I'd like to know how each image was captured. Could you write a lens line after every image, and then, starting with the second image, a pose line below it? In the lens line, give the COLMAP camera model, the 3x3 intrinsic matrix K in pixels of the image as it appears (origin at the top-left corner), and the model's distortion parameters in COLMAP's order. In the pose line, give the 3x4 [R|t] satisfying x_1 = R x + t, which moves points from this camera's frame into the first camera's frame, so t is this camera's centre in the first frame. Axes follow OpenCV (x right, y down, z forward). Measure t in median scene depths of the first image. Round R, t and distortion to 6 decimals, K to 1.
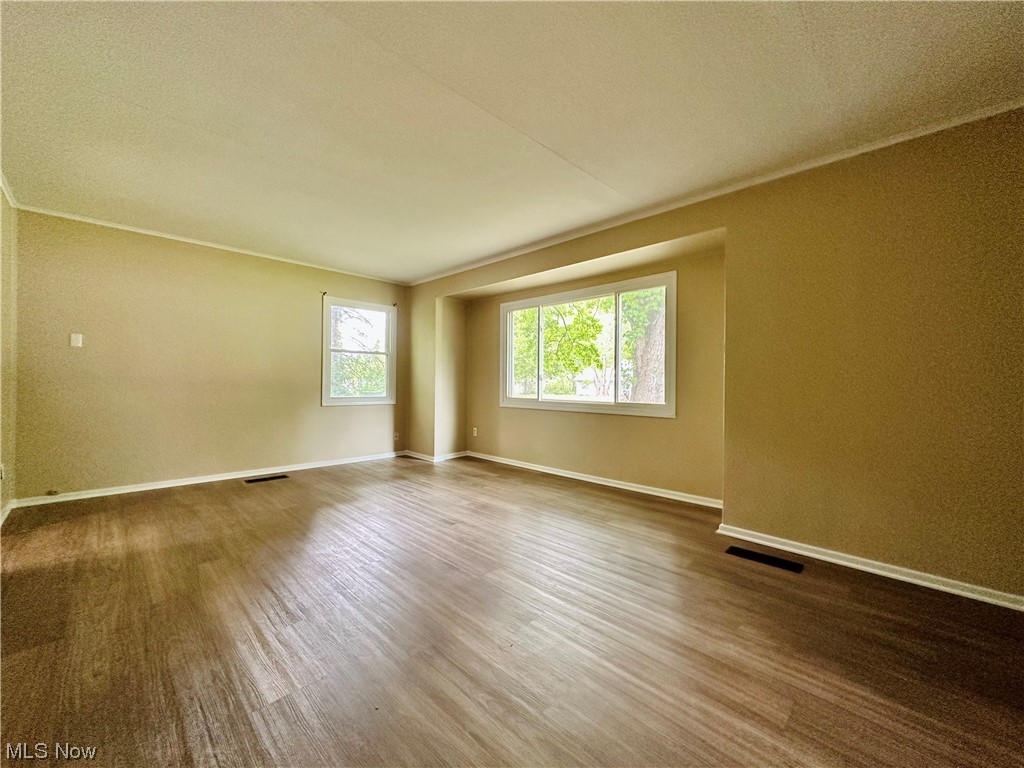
lens RADIAL K [[411.5, 0, 505.3], [0, 411.5, 385.3], [0, 0, 1]] dist [-0.004728, 0.001414]
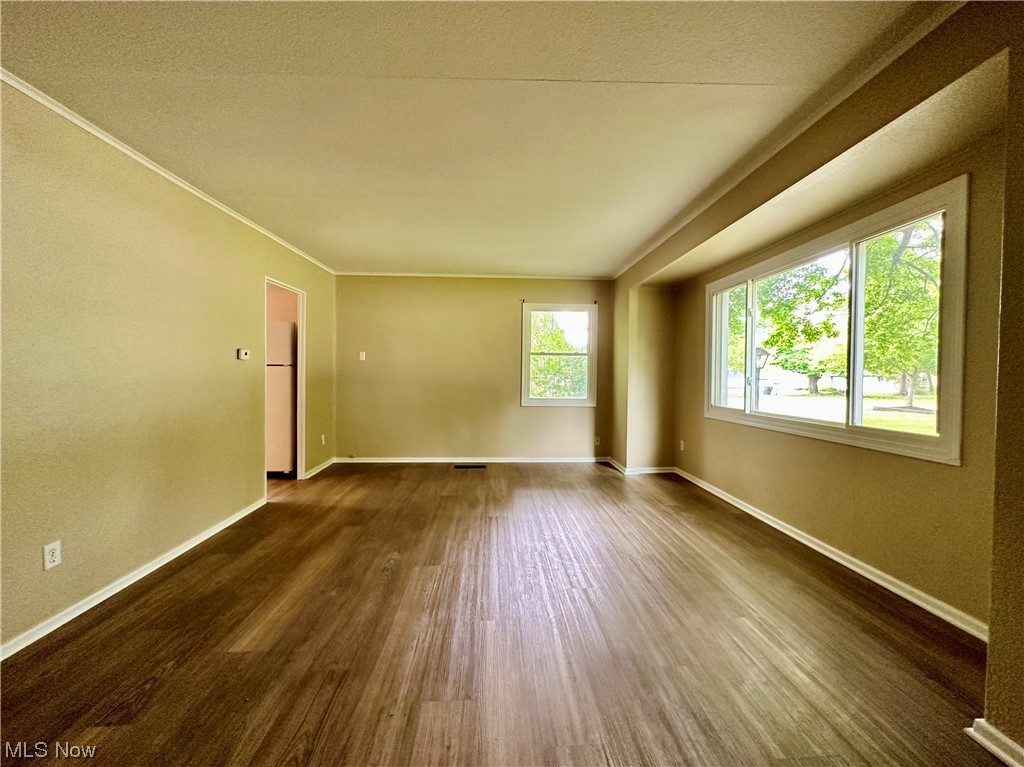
lens RADIAL K [[411.5, 0, 508.4], [0, 411.5, 383.6], [0, 0, 1]] dist [-0.004728, 0.001414]
pose [[0.736744, 0.009462, -0.676106, 0.262540], [-0.004122, 0.999946, 0.009503, -0.018801], [0.676160, -0.004214, 0.736743, 0.189338]]
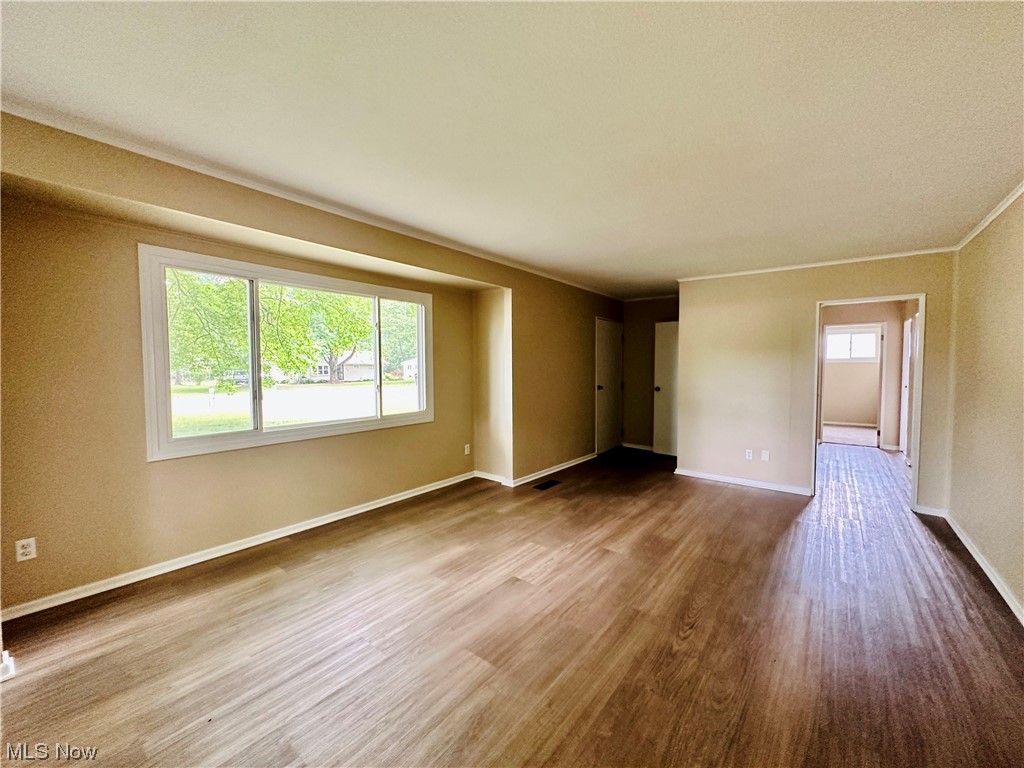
lens RADIAL K [[411.5, 0, 520.1], [0, 411.5, 379.1], [0, 0, 1]] dist [-0.004728, 0.001414]
pose [[-0.139021, -0.041146, 0.989434, -0.590094], [0.006452, 0.999078, 0.042454, -0.066125], [-0.990268, 0.012286, -0.138627, 0.698878]]
